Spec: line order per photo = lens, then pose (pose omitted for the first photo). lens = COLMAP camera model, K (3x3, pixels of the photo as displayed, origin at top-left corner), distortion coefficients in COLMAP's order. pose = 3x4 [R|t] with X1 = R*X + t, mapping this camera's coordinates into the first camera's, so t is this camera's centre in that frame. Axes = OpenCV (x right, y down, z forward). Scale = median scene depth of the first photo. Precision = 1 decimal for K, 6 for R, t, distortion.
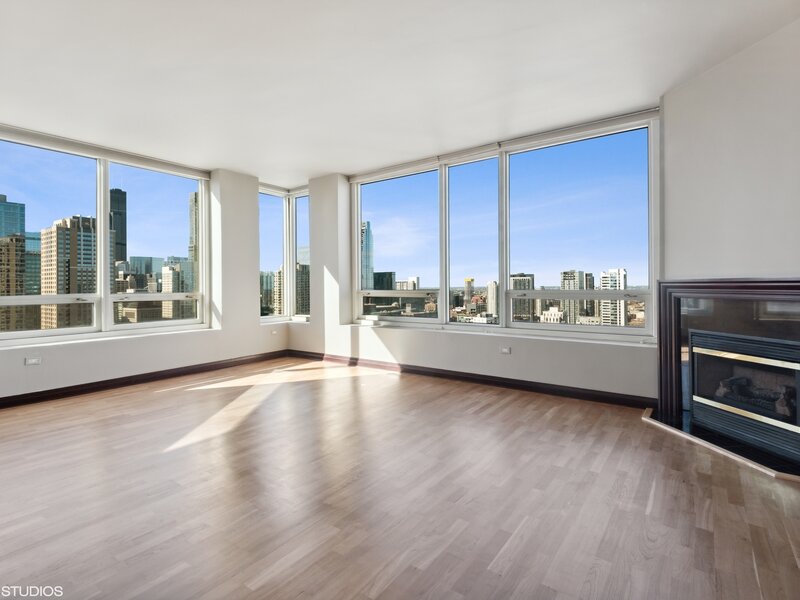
lens RADIAL K [[412.6, 0, 401.1], [0, 412.6, 285.2], [0, 0, 1]] dist [0.017309, -0.001038]
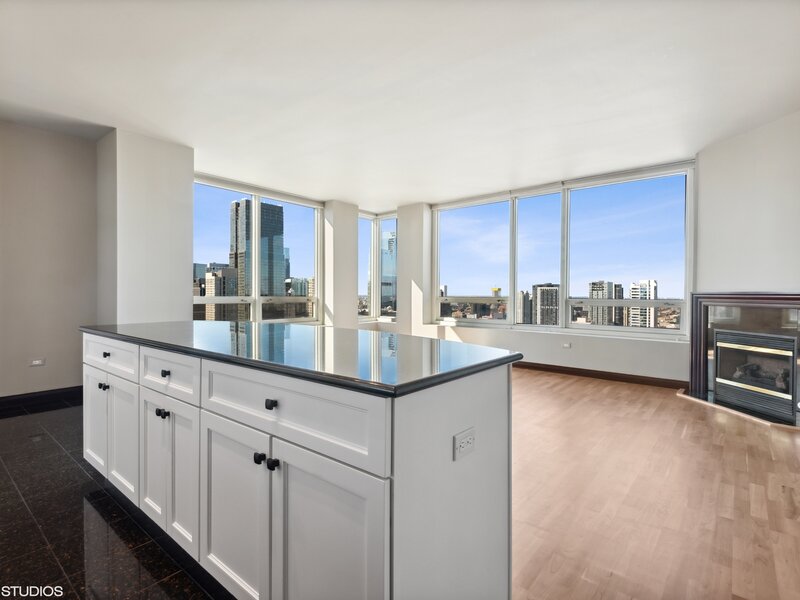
lens RADIAL K [[409.6, 0, 401.4], [0, 409.6, 296.7], [0, 0, 1]] dist [0.020096, -0.000642]
pose [[0.998369, 0.015494, -0.054943, -0.188371], [-0.015026, 0.999847, 0.008932, 0.002568], [0.055073, -0.008092, 0.998450, -0.299533]]
